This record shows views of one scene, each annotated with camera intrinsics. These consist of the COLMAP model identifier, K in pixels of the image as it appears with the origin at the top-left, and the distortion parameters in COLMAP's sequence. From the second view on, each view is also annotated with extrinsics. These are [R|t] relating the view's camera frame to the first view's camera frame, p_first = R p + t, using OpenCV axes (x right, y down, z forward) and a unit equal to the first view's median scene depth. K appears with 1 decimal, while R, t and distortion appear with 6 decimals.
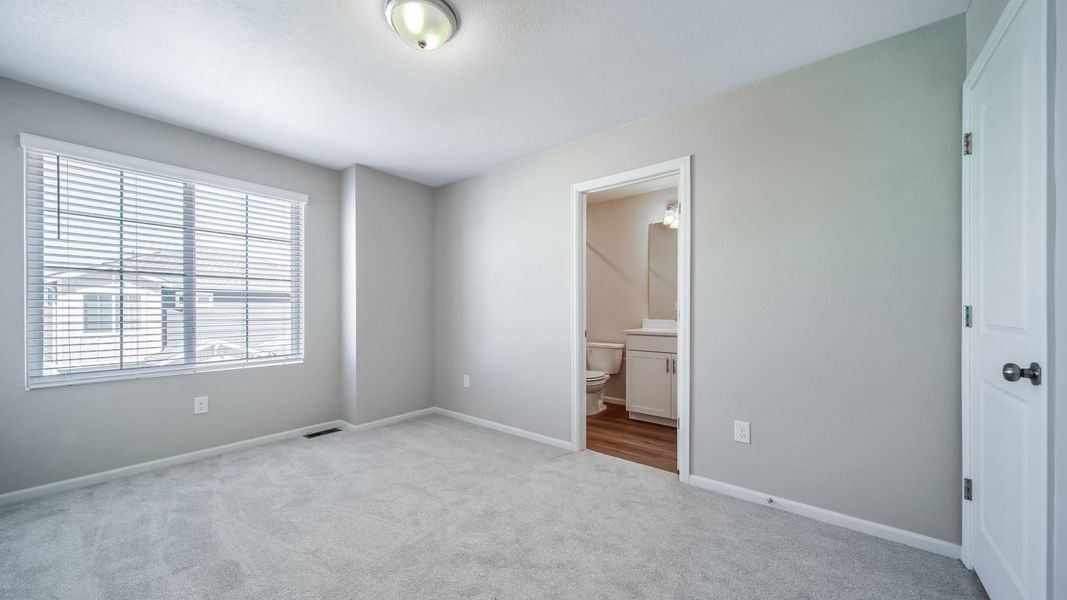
lens RADIAL K [[375.7, 0, 520.0], [0, 375.7, 308.1], [0, 0, 1]] dist [0.004260, -0.000053]
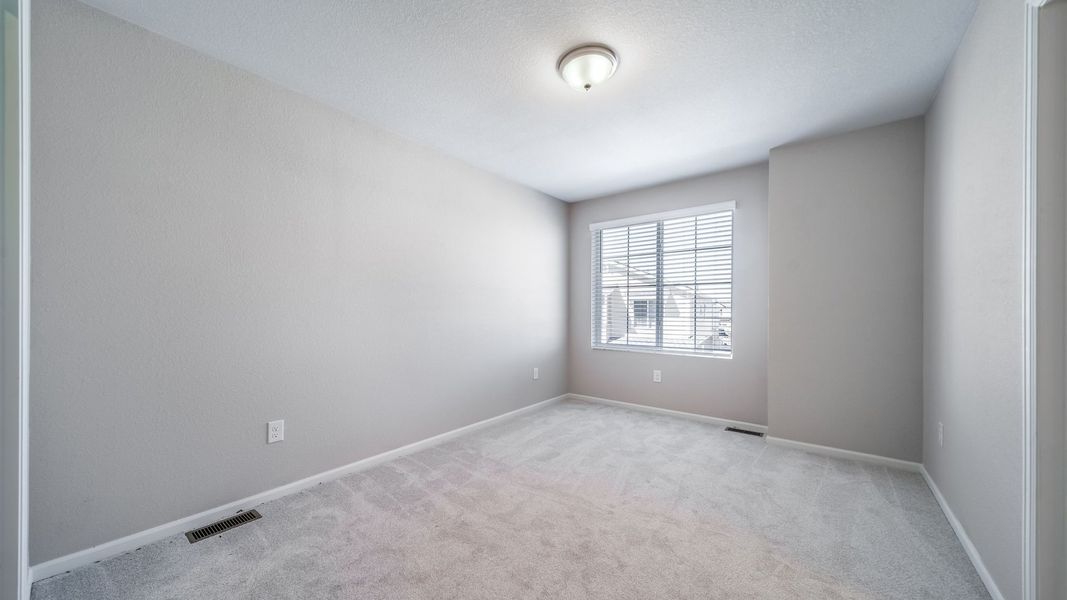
lens RADIAL K [[369.7, 0, 524.7], [0, 369.7, 308.9], [0, 0, 1]] dist [0.000550, -0.000021]
pose [[0.024246, -0.001026, -0.999705, 0.569284], [0.002701, 0.999996, -0.000961, 0.002464], [0.999702, -0.002677, 0.024249, 0.486417]]
